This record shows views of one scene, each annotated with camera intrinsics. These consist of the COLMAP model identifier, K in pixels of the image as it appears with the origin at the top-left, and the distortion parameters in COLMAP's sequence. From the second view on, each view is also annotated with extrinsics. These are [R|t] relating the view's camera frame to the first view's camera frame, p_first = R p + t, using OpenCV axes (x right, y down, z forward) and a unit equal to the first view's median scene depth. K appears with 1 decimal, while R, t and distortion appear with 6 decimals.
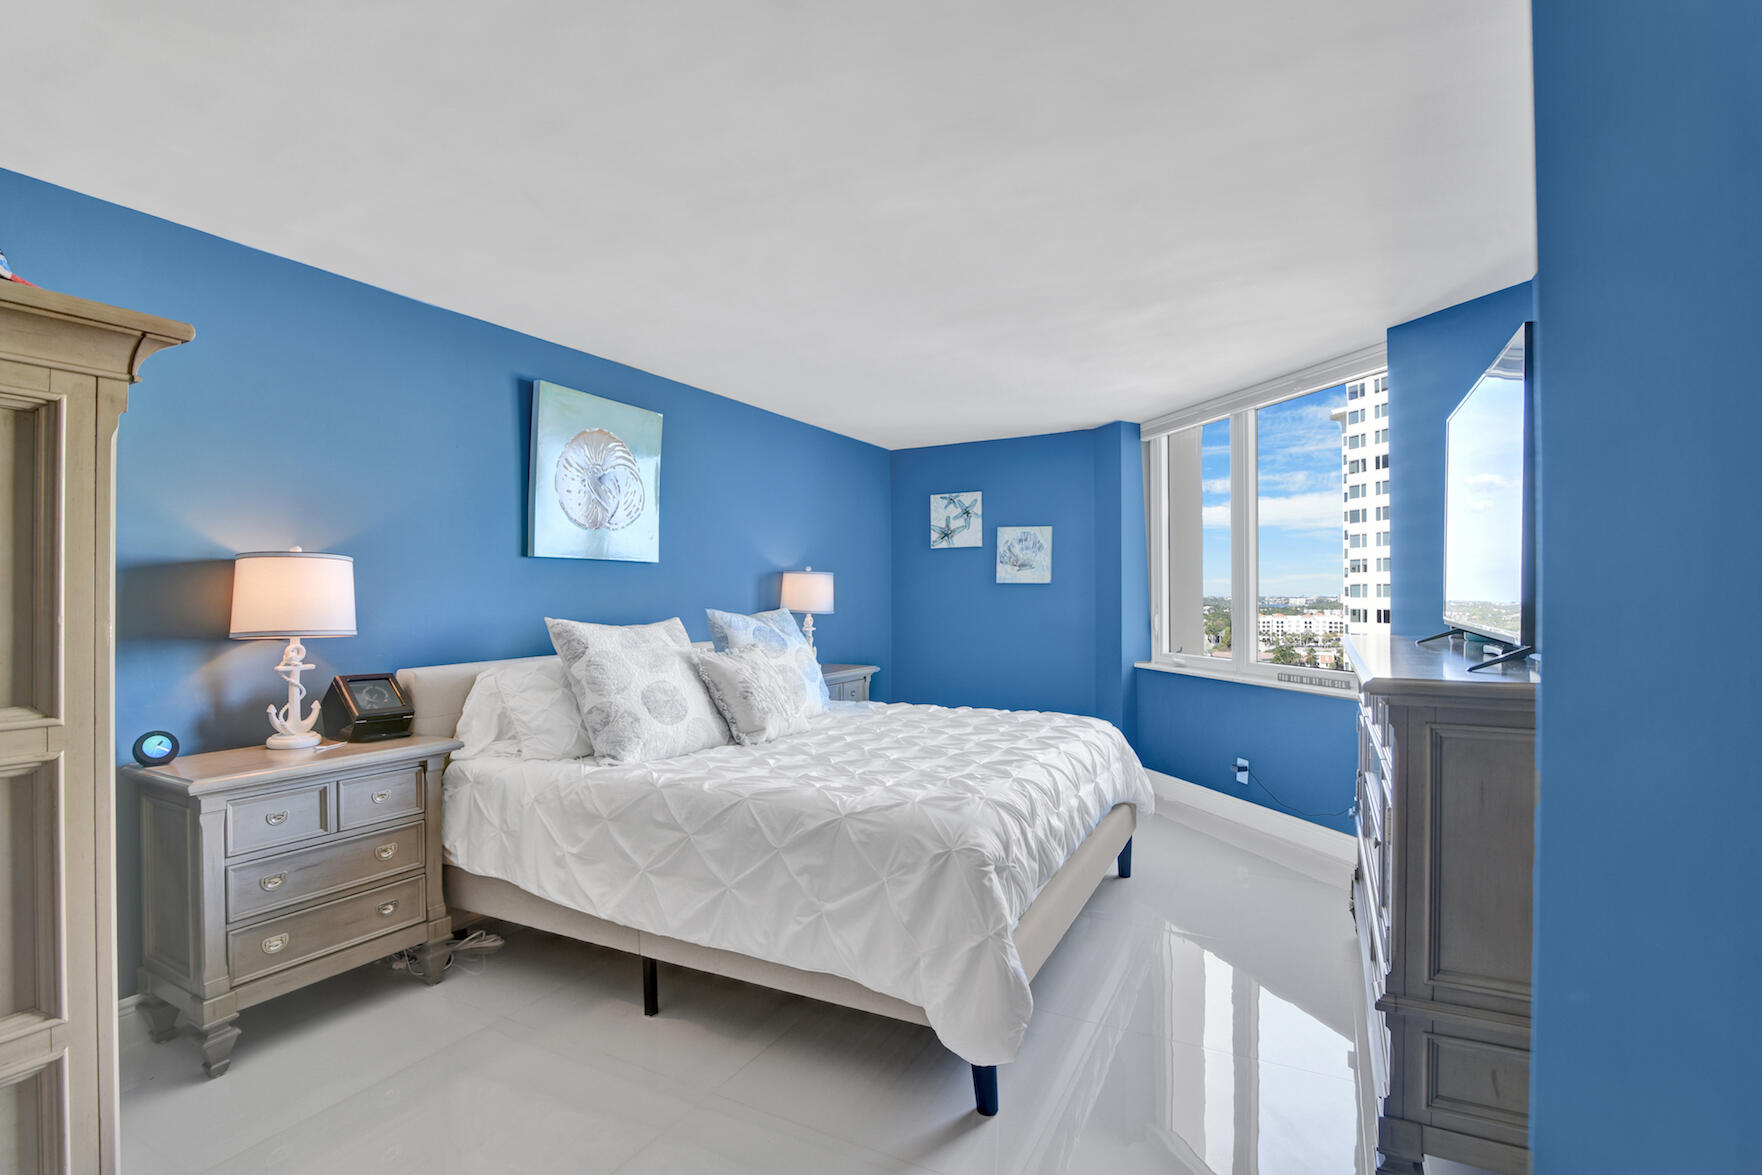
lens RADIAL K [[839.4, 0, 902.3], [0, 839.4, 584.2], [0, 0, 1]] dist [-0.018339, -0.000019]
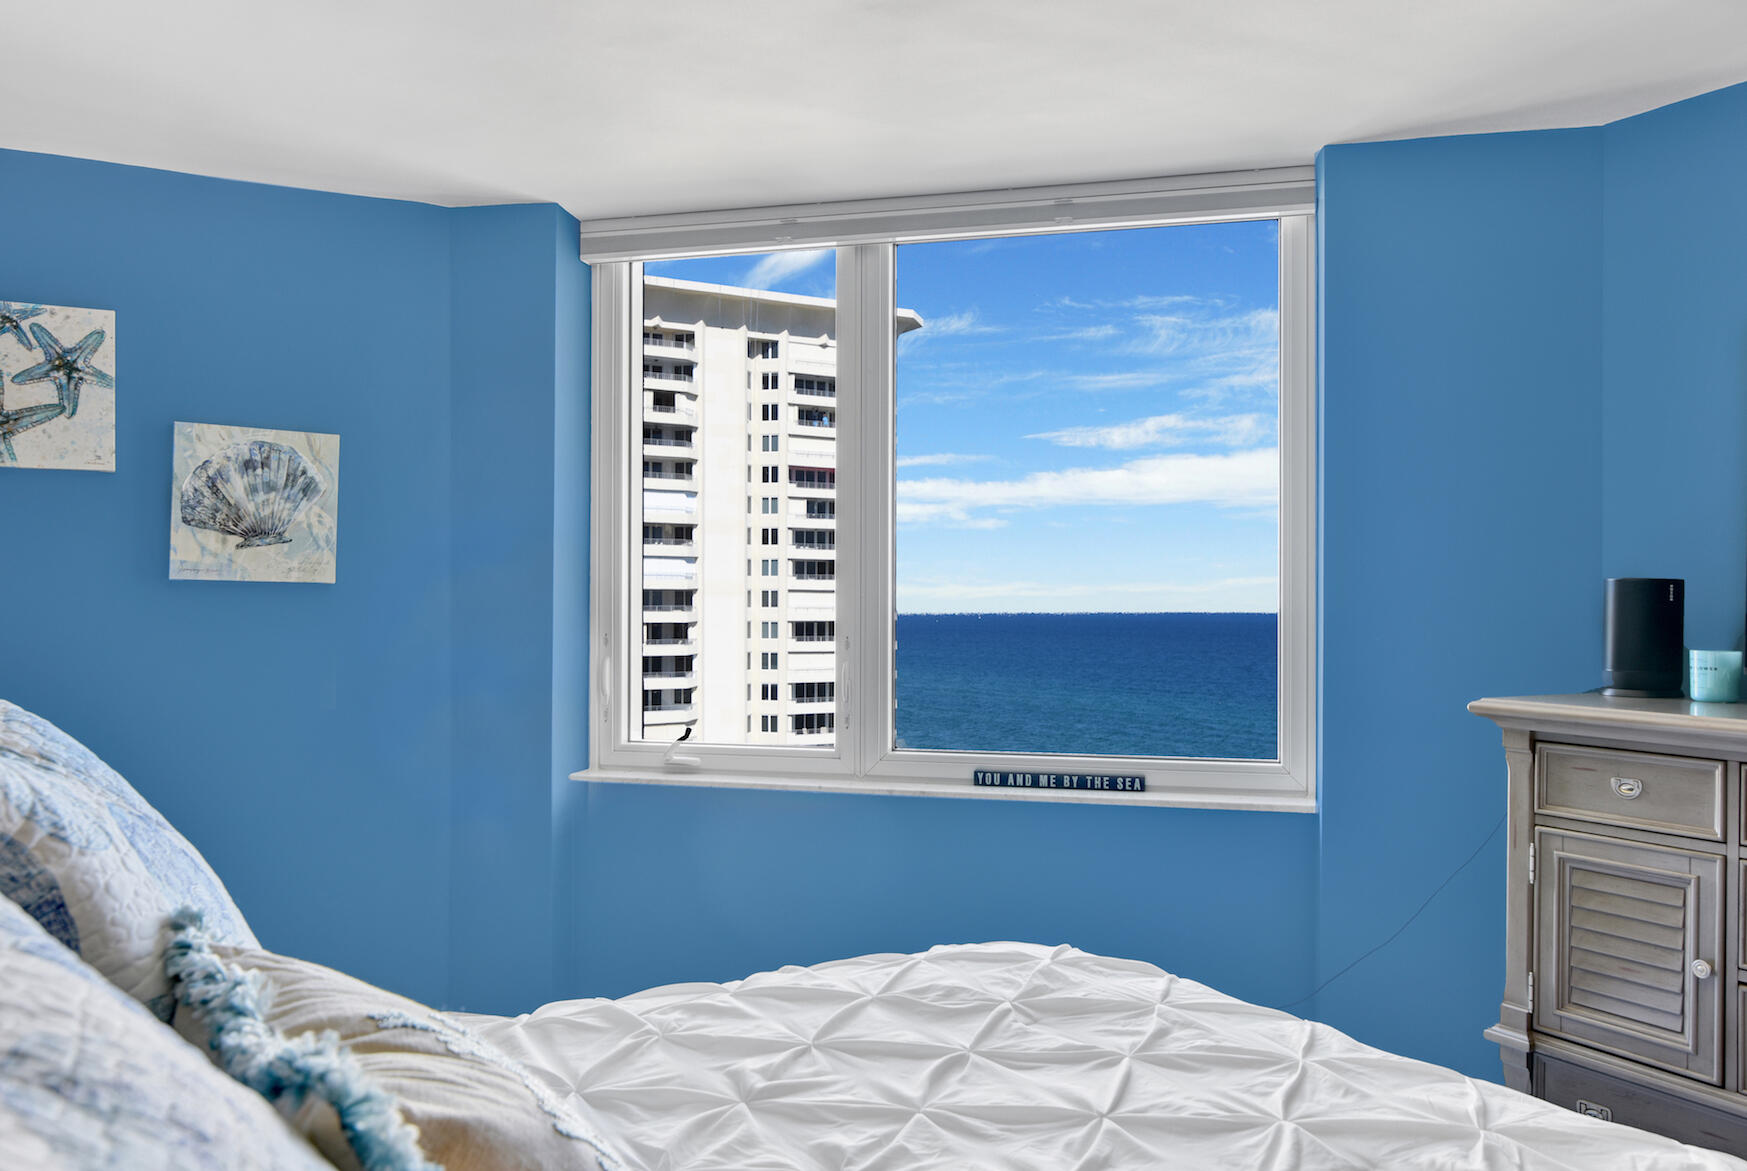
lens RADIAL K [[1373.0, 0, 873.5], [0, 1373.0, 585.5], [0, 0, 1]] dist [-0.001566, 0.000906]
pose [[0.536396, 0.014396, 0.843843, -0.213592], [-0.014504, 0.999864, -0.007838, 0.001003], [-0.843842, -0.008035, 0.536532, 0.449120]]
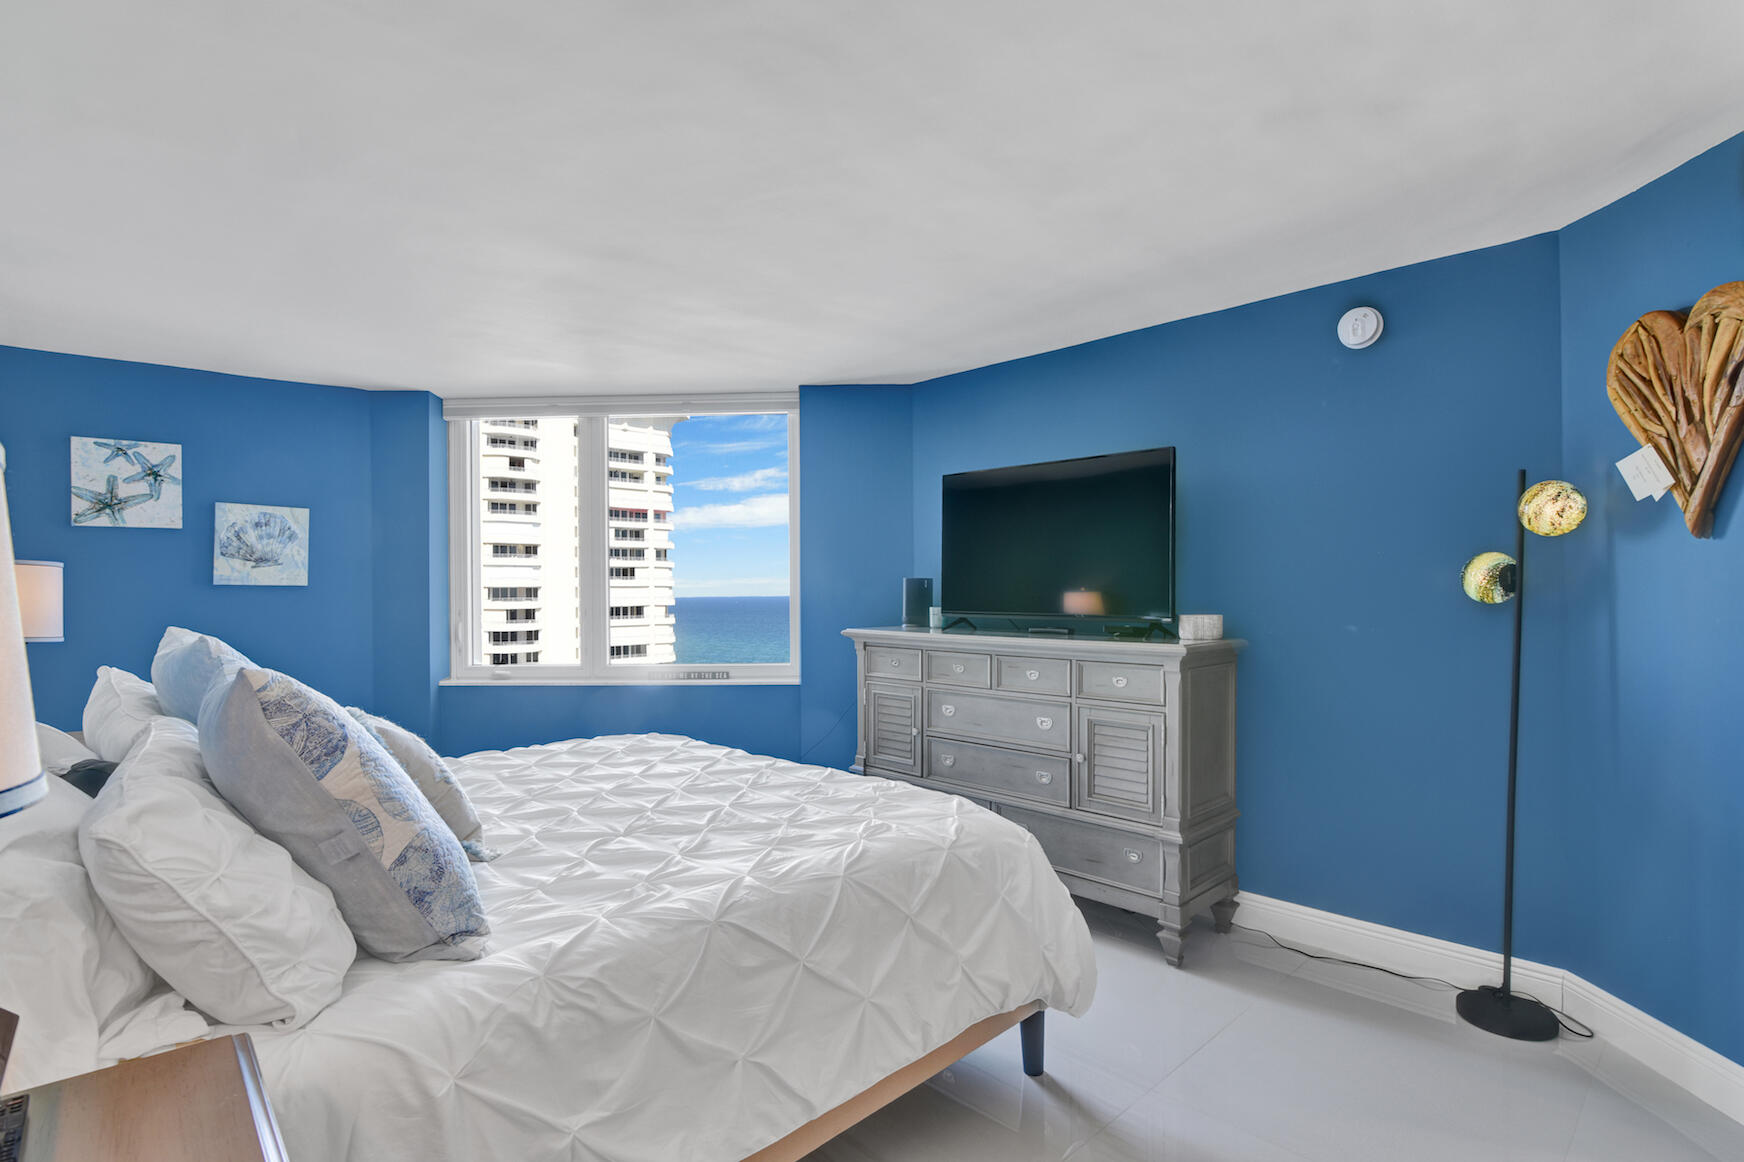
lens RADIAL K [[851.1, 0, 852.0], [0, 851.1, 584.6], [0, 0, 1]] dist [-0.017034, 0.000089]
pose [[0.336559, 0.007151, 0.941635, -0.352695], [-0.002575, 0.999974, -0.006674, 0.001449], [-0.941659, -0.000179, 0.336569, 0.294216]]
